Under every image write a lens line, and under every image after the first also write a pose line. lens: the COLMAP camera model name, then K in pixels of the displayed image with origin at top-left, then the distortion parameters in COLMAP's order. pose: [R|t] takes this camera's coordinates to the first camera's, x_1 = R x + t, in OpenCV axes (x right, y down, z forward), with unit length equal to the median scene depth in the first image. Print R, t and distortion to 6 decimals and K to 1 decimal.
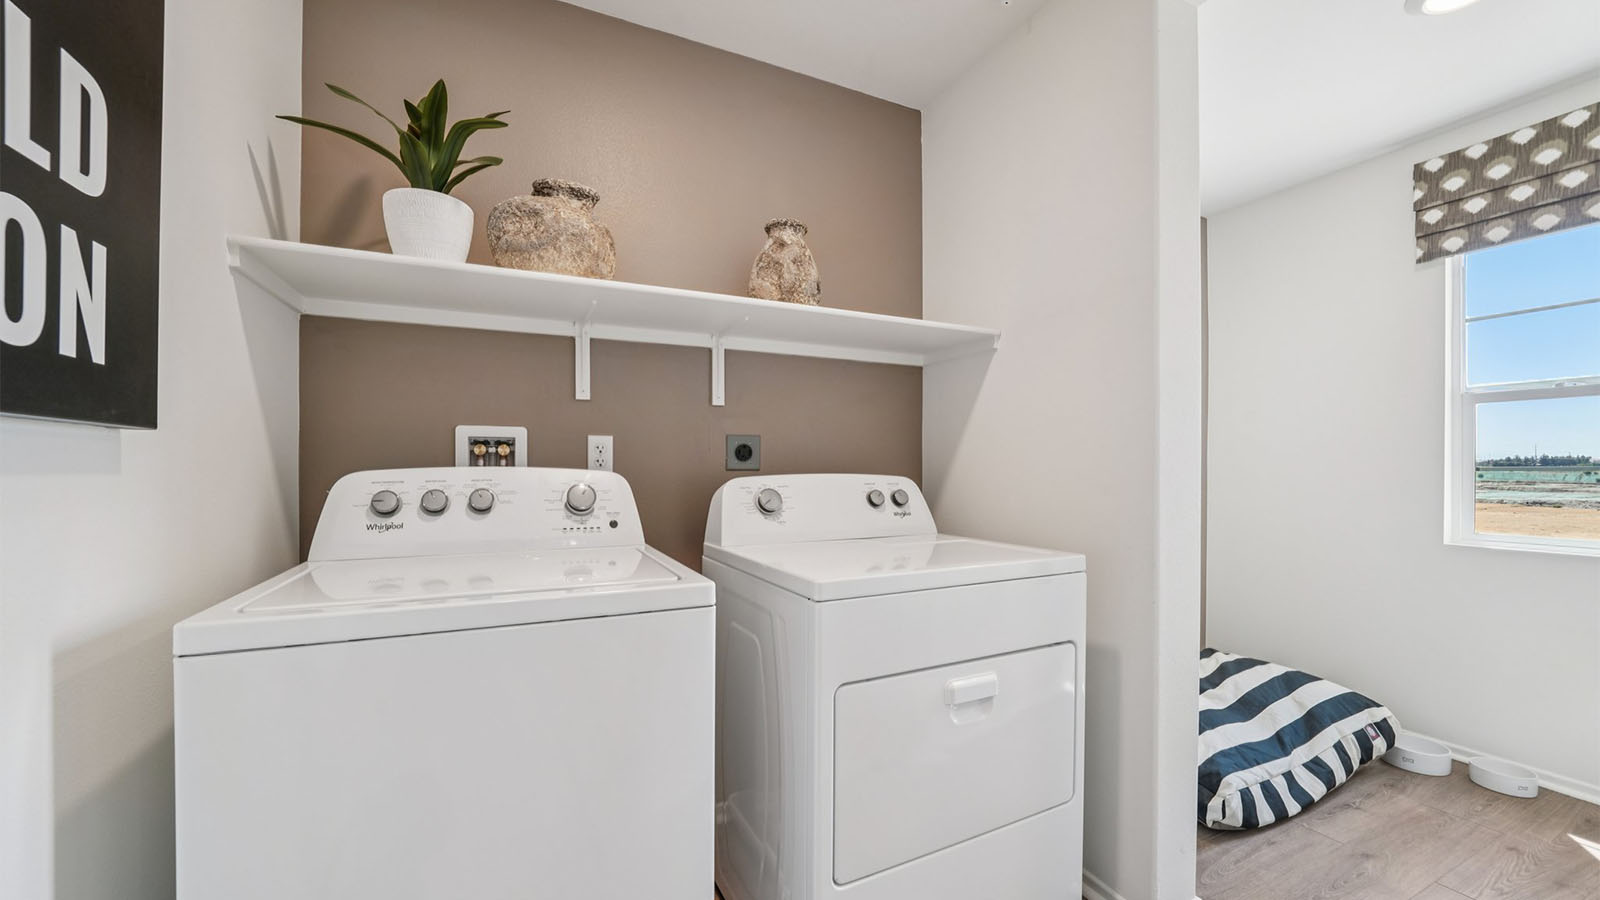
lens RADIAL K [[602.3, 0, 795.6], [0, 602.3, 459.3], [0, 0, 1]] dist [-0.011156, -0.000012]
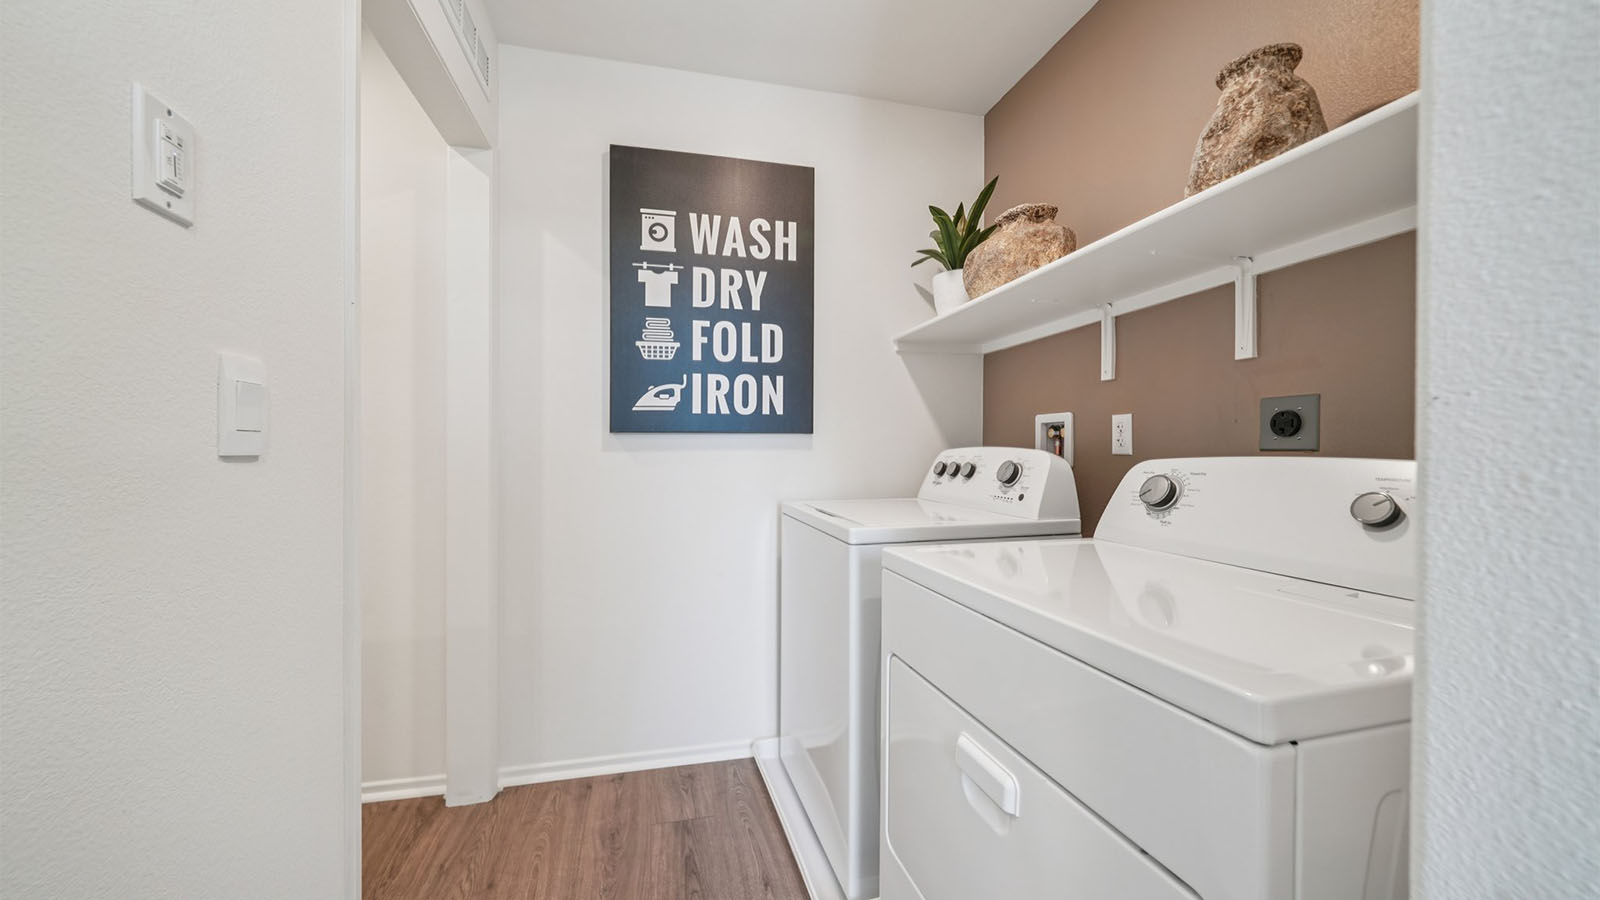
lens RADIAL K [[602.3, 0, 795.6], [0, 602.3, 459.3], [0, 0, 1]] dist [-0.011156, -0.000012]
pose [[-0.225665, 0.021179, -0.973975, 0.895399], [0.016177, 0.999707, 0.017991, 0.008835], [0.974071, -0.011696, -0.225942, 0.842415]]
